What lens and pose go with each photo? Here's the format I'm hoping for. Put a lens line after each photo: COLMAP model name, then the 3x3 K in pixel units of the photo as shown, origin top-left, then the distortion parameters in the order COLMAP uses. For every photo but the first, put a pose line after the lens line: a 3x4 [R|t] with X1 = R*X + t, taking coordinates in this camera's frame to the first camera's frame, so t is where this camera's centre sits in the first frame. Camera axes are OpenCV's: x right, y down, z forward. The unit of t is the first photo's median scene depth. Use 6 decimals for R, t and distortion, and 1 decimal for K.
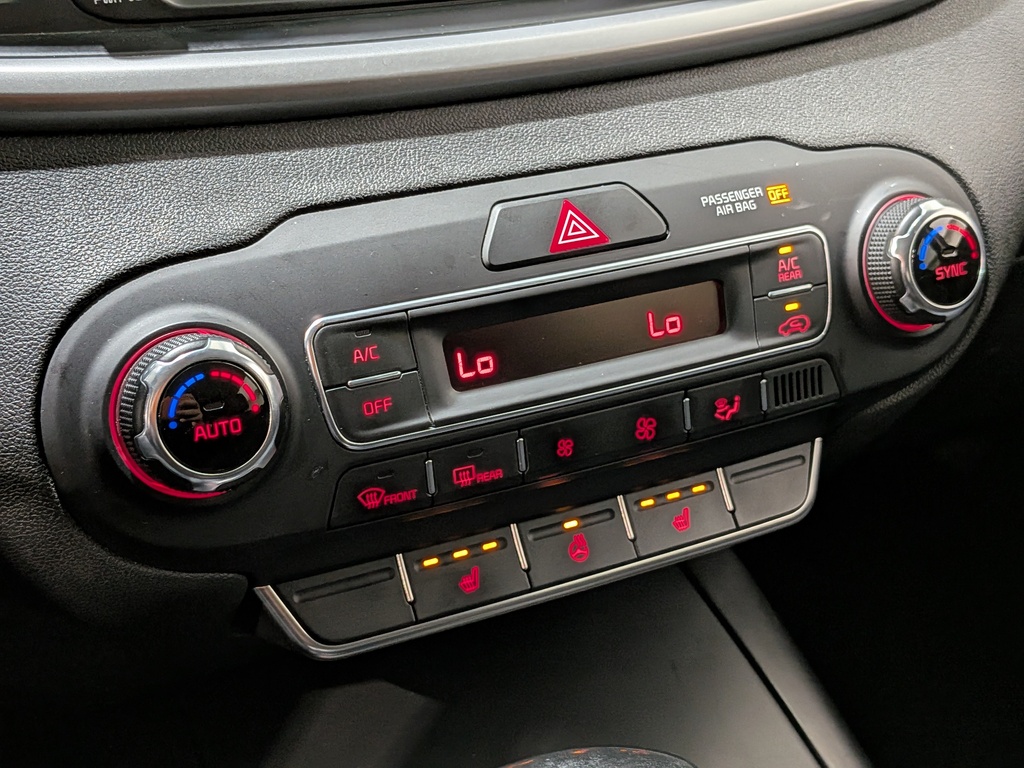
lens RADIAL K [[1530.5, 0, 487.7], [0, 1530.5, 379.2], [0, 0, 1]] dist [0.119399, -0.179003]
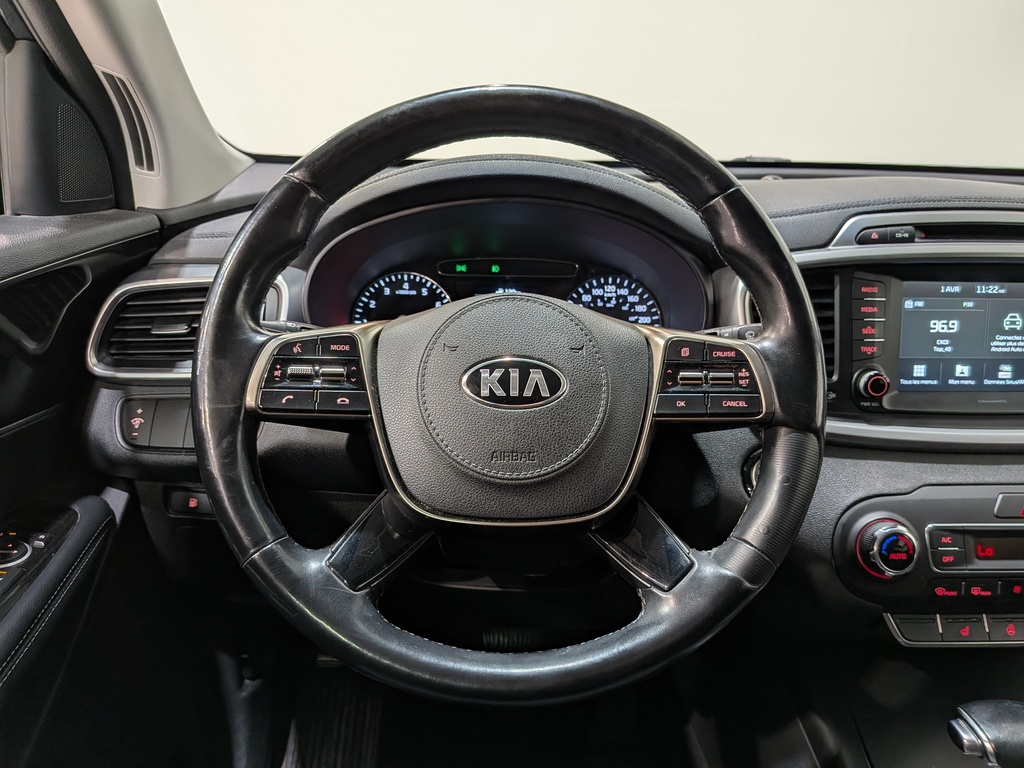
lens RADIAL K [[748.2, 0, 521.6], [0, 748.2, 385.6], [0, 0, 1]] dist [0.070671, -0.143139]
pose [[0.898855, 0.130871, -0.418249, -0.219625], [-0.194200, 0.974498, -0.112431, 0.013598], [0.392868, 0.182283, 0.901348, -0.557321]]
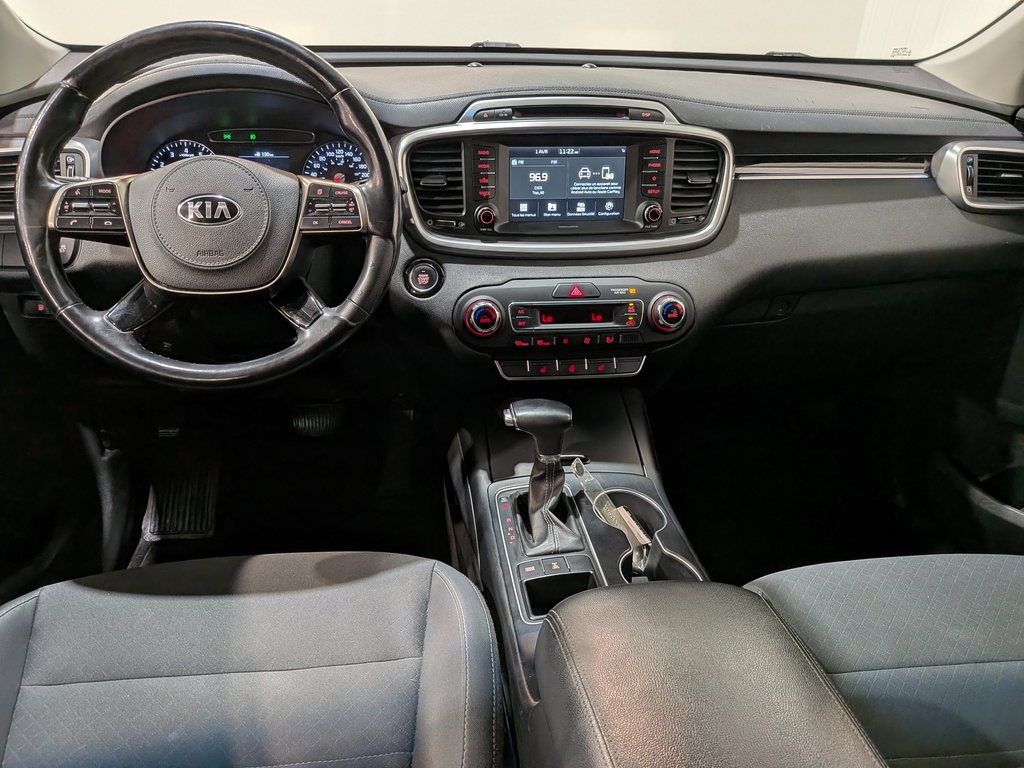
lens RADIAL K [[745.6, 0, 498.1], [0, 745.6, 387.0], [0, 0, 1]] dist [0.082124, -0.147896]
pose [[0.934837, 0.171698, -0.310806, 0.545655], [-0.165246, 0.985123, 0.047184, 0.103490], [0.314284, 0.007250, 0.949301, -1.065705]]
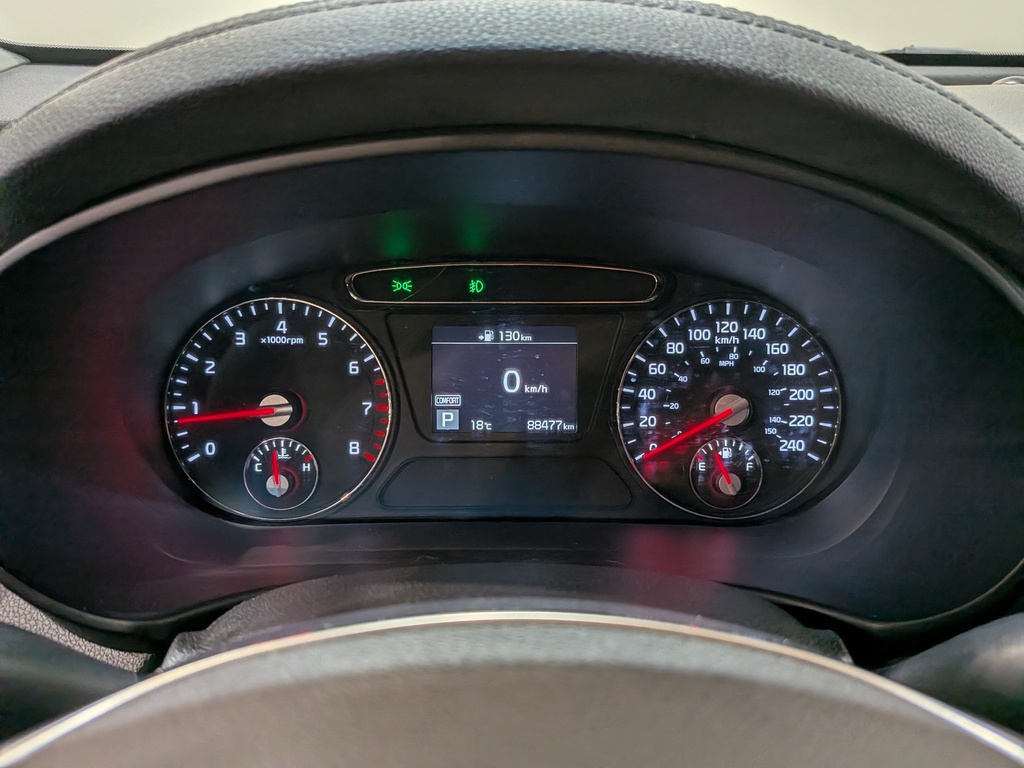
lens RADIAL K [[775.4, 0, 512.0], [0, 775.4, 384.0], [0, 0, 1]] dist [0.018715, -0.002357]
pose [[0.889743, 0.159872, -0.427550, -0.622565], [-0.189272, 0.981557, -0.026851, -0.307662], [0.415372, 0.104814, 0.903593, 0.197347]]
